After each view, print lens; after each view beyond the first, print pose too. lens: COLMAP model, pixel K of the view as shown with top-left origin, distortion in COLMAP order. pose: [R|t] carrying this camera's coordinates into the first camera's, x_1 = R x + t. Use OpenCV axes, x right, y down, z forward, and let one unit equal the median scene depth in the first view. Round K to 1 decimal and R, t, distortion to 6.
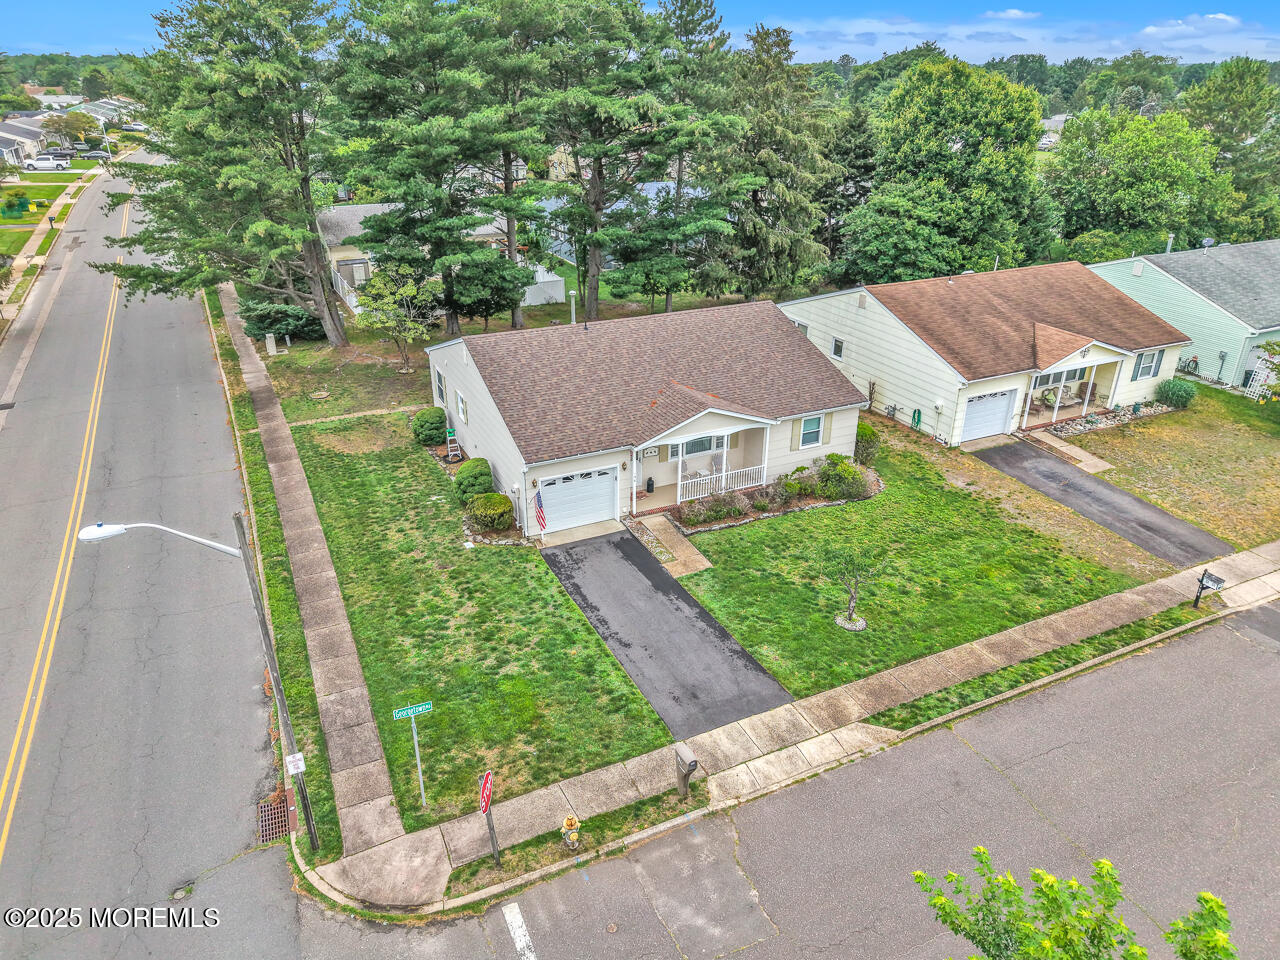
lens RADIAL K [[864.1, 0, 629.5], [0, 864.1, 478.4], [0, 0, 1]] dist [0.023957, -0.010806]
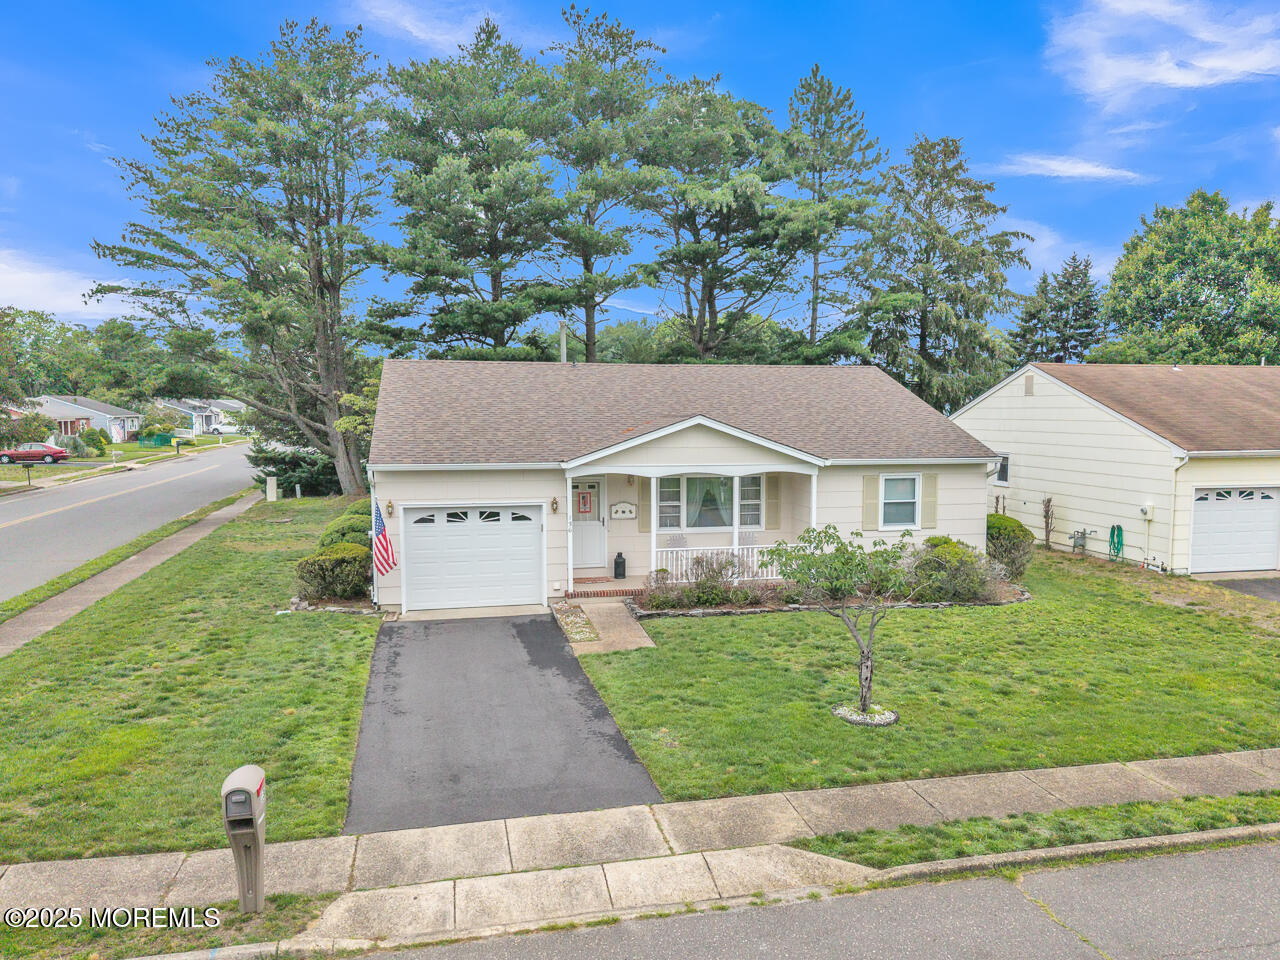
lens RADIAL K [[1017.6, 0, 683.4], [0, 1017.6, 523.3], [0, 0, 1]] dist [0.022335, -0.019040]
pose [[0.978985, 0.023266, -0.202602, 0.269525], [-0.087374, 0.945522, -0.313614, 0.252224], [0.184268, 0.324726, 0.927684, 0.421128]]
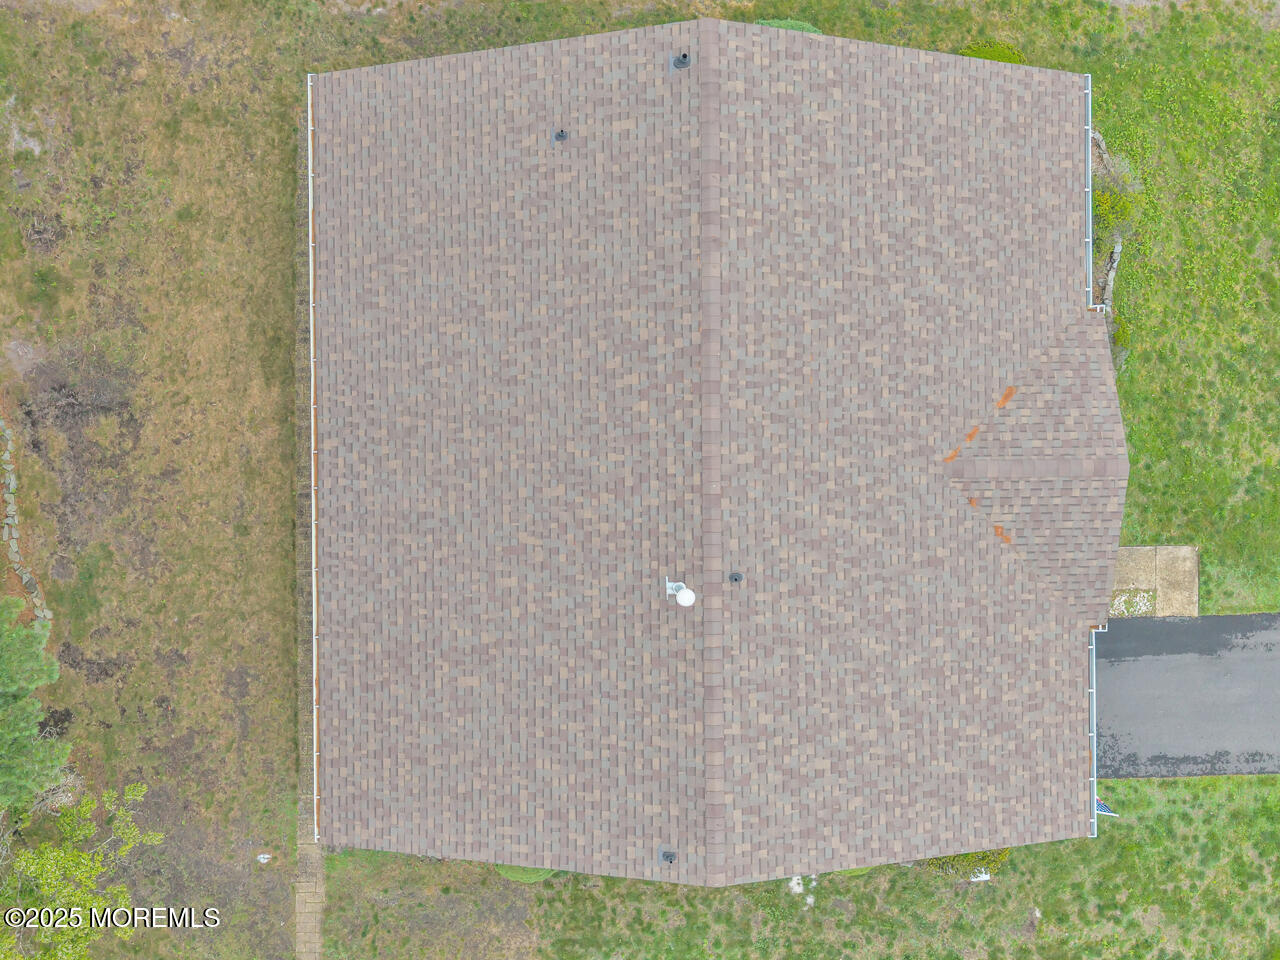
lens RADIAL K [[1017.6, 0, 647.1], [0, 1017.6, 484.4], [0, 0, 1]] dist [0.022335, -0.019040]
pose [[0.418037, -0.908423, 0.003642, -0.039314], [0.371414, 0.174573, 0.911908, -0.848369], [-0.829034, -0.379858, 0.410379, 1.158086]]
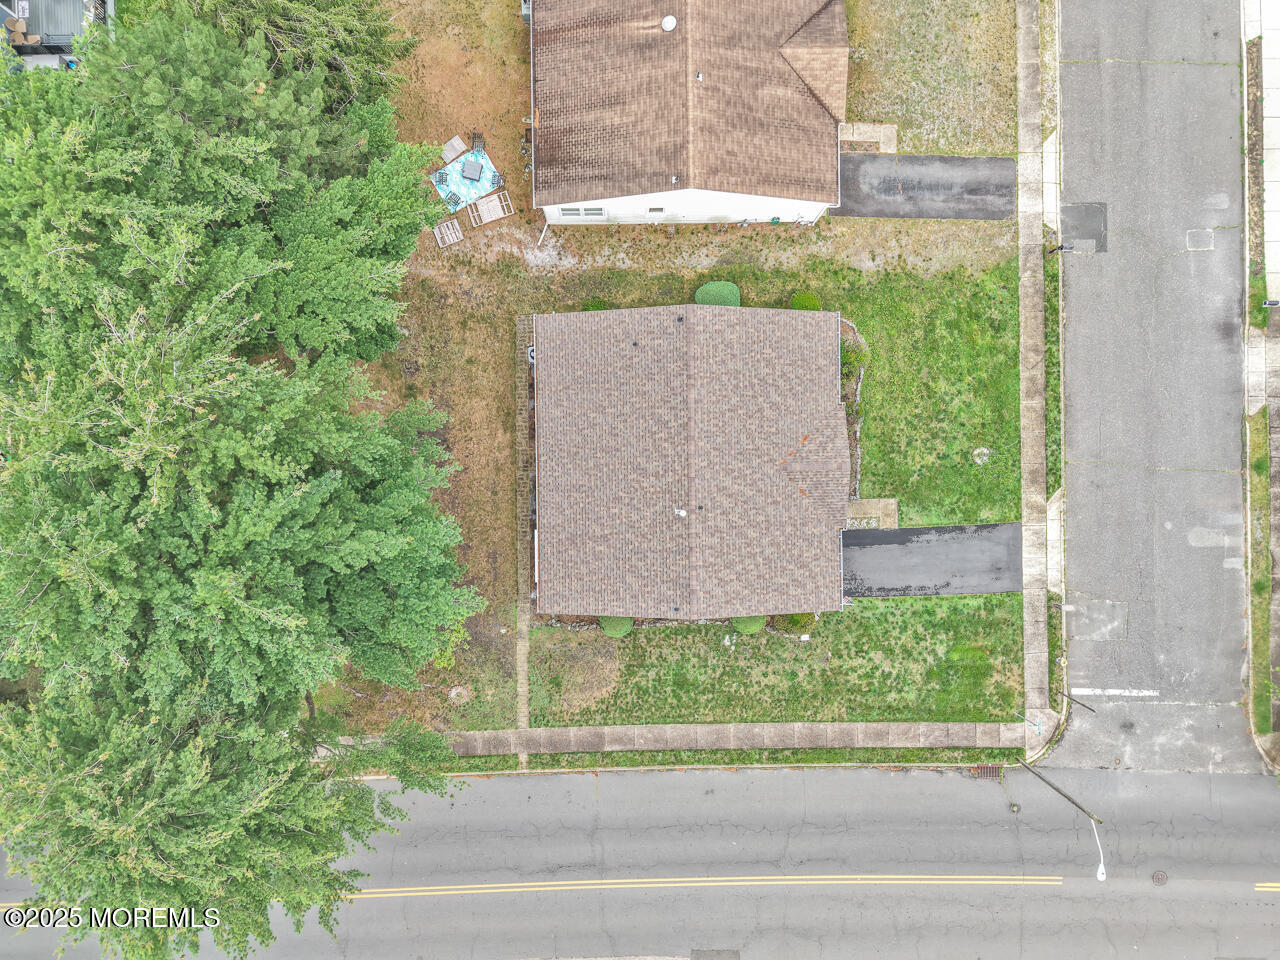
lens RADIAL K [[864.1, 0, 627.9], [0, 864.1, 474.5], [0, 0, 1]] dist [0.023957, -0.010806]
pose [[0.414561, -0.910021, -0.001101, -0.065668], [0.375907, 0.170143, 0.910904, -1.653238], [-0.828754, -0.378039, 0.412617, 0.860837]]
